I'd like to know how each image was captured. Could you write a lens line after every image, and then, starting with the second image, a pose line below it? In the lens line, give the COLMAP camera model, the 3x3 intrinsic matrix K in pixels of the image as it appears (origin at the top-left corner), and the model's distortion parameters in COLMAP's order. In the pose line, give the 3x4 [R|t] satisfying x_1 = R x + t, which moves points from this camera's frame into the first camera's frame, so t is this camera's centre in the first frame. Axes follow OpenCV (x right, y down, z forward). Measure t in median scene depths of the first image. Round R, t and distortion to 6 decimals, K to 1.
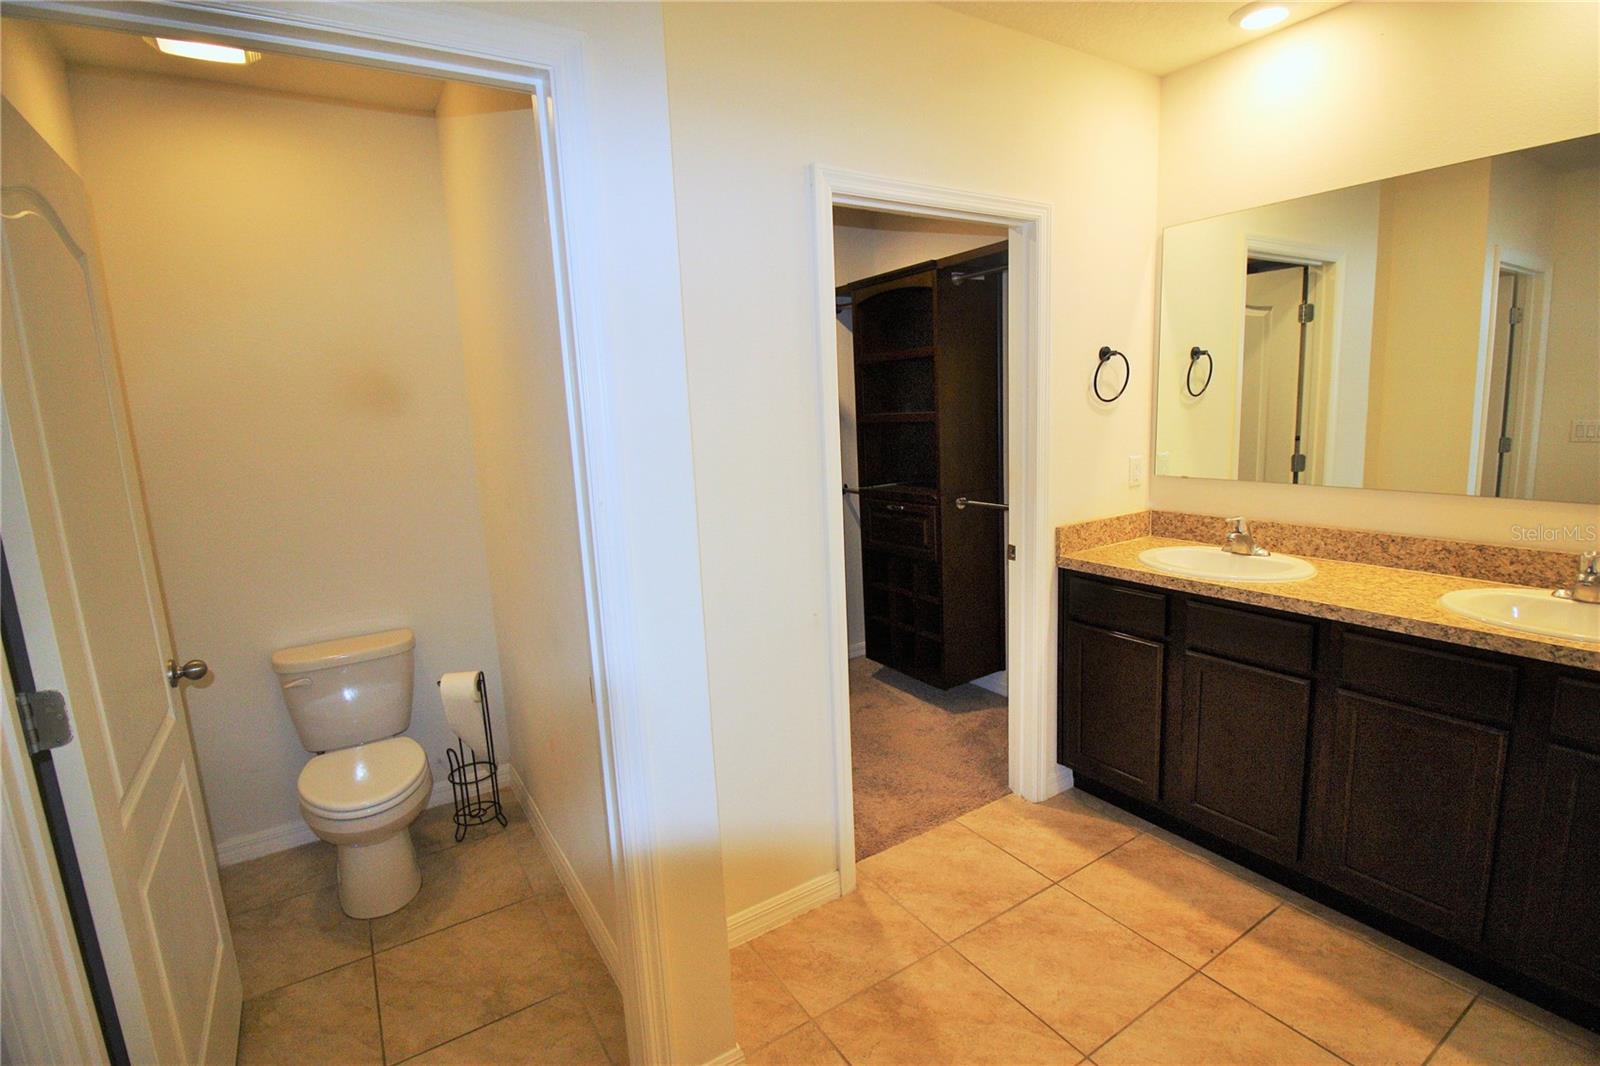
lens RADIAL K [[751.7, 0, 801.5], [0, 751.7, 531.2], [0, 0, 1]] dist [0.002590, -0.013937]
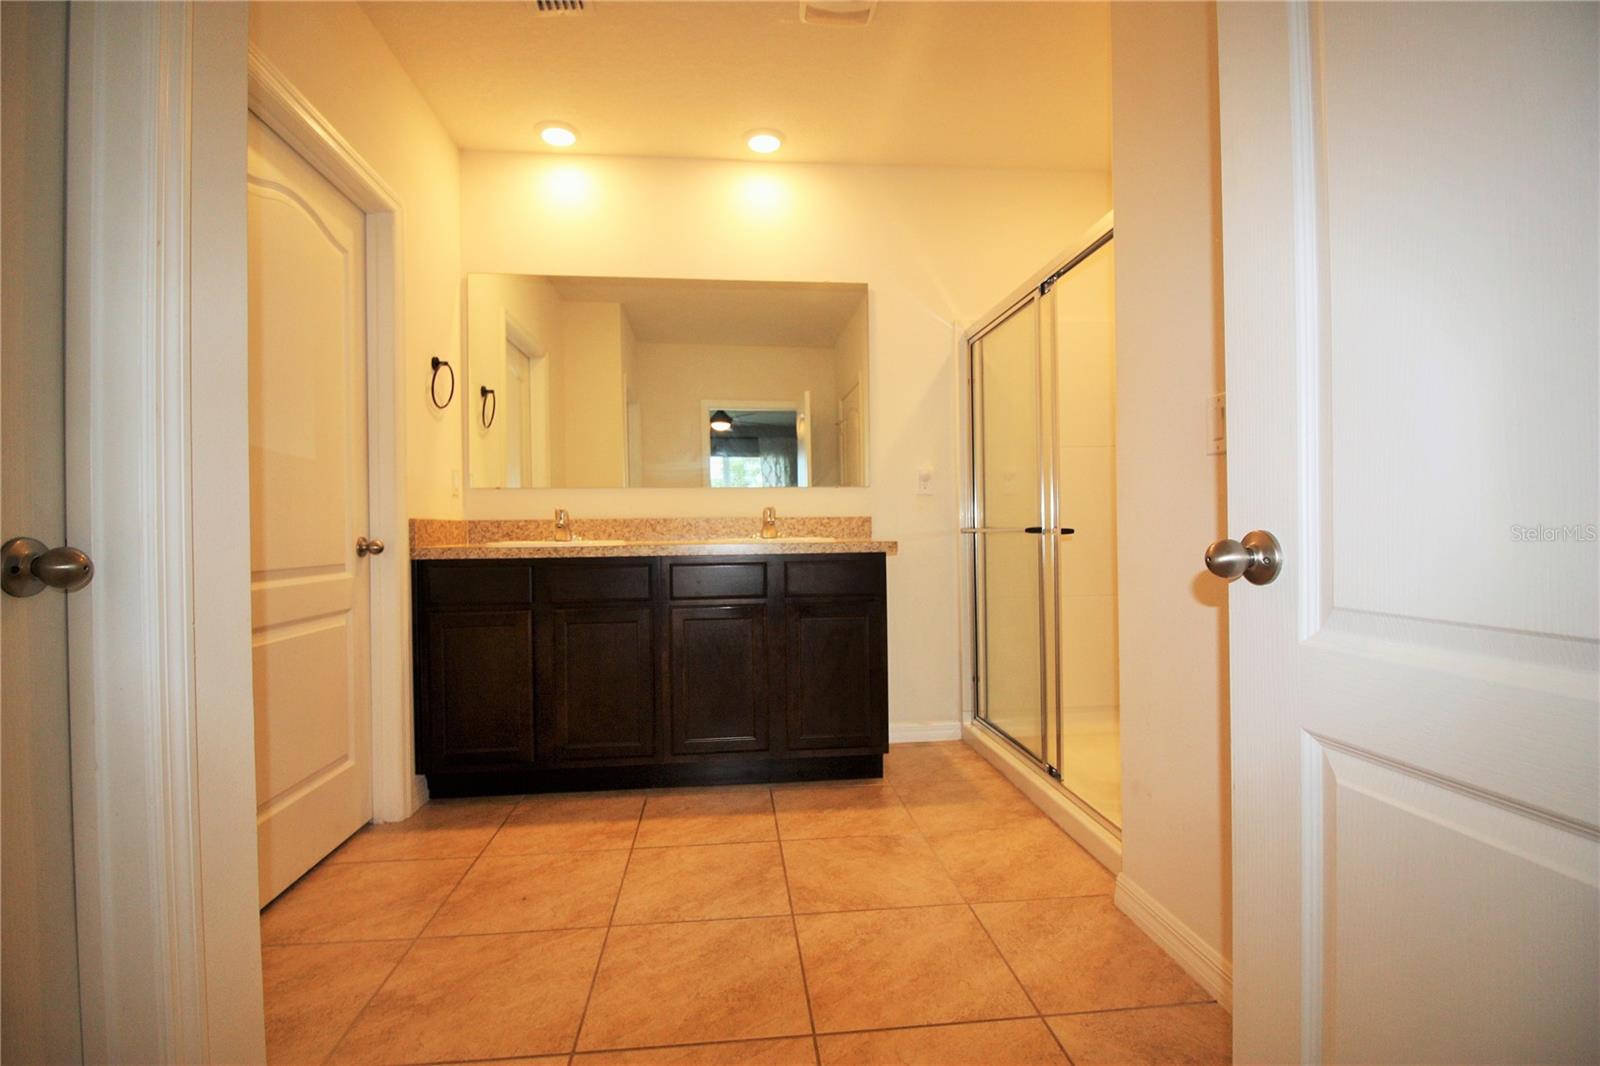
lens RADIAL K [[751.7, 0, 801.5], [0, 751.7, 531.2], [0, 0, 1]] dist [0.002590, -0.013937]
pose [[0.446831, 0.040627, 0.893695, -0.372468], [0.144488, 0.982576, -0.116909, 0.238561], [-0.882873, 0.181367, 0.433175, 0.142004]]
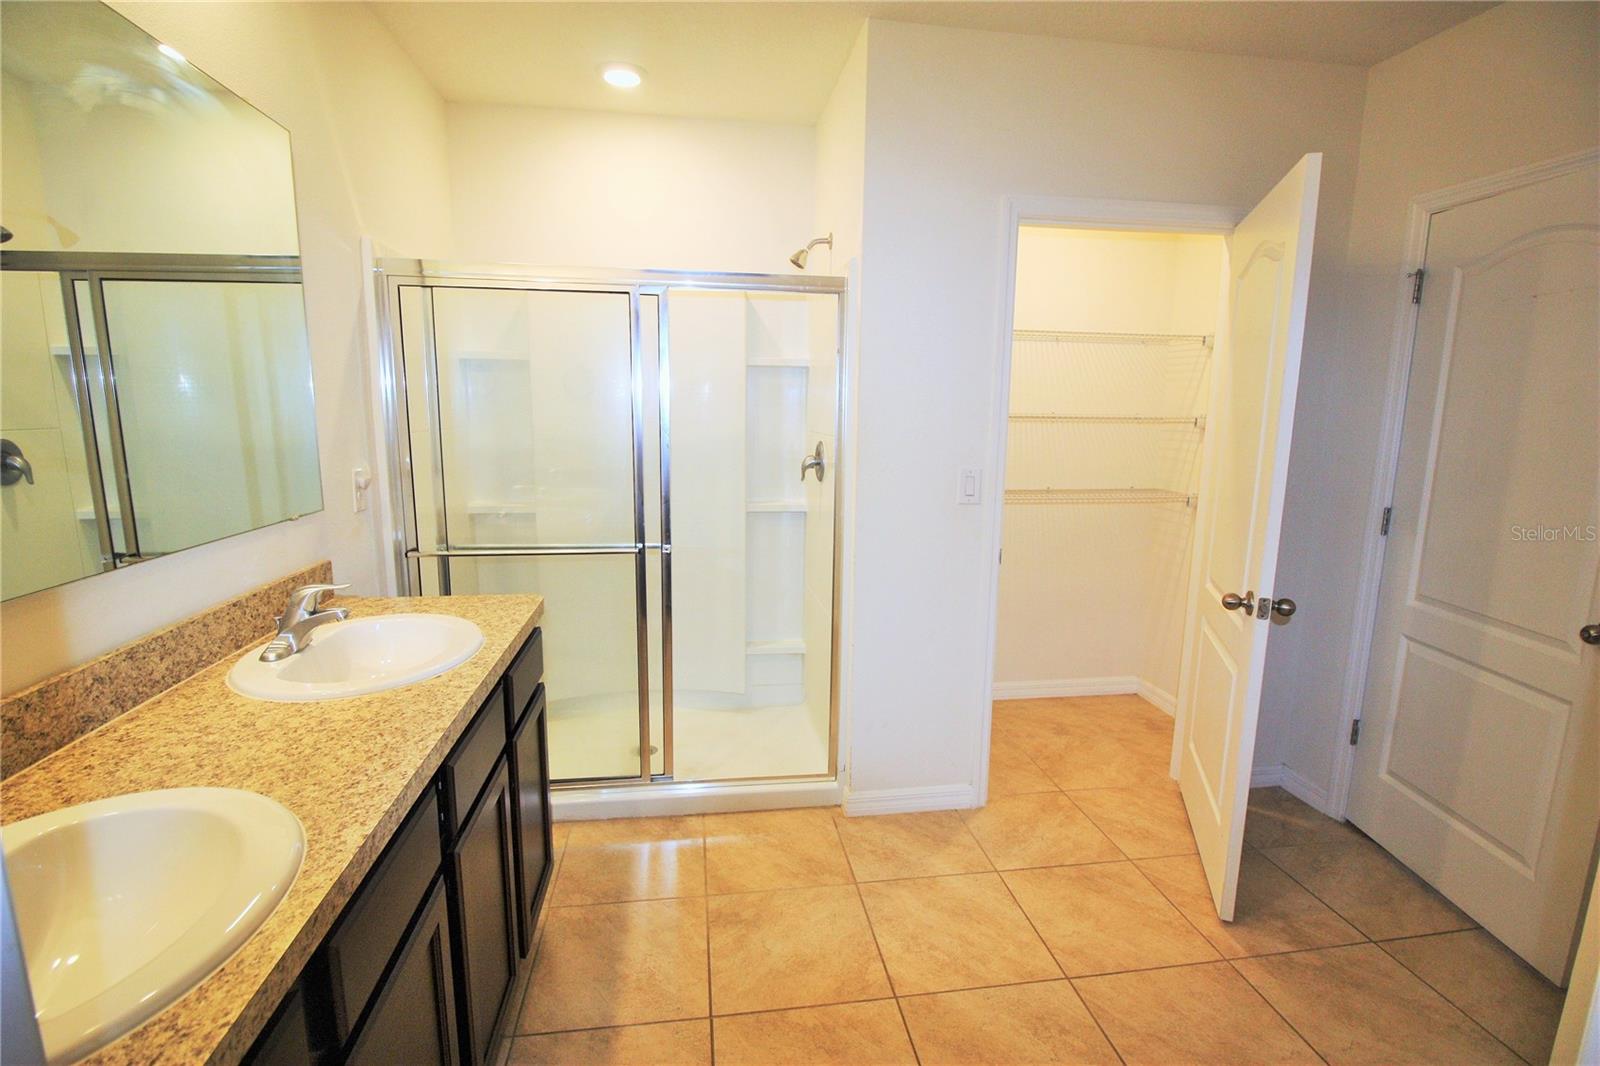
lens RADIAL K [[751.7, 0, 801.5], [0, 751.7, 531.2], [0, 0, 1]] dist [0.002590, -0.013937]
pose [[-0.913479, -0.026839, 0.406000, 0.170115], [0.104823, 0.948618, 0.298555, -0.178746], [-0.393152, 0.315282, -0.863729, 1.184557]]
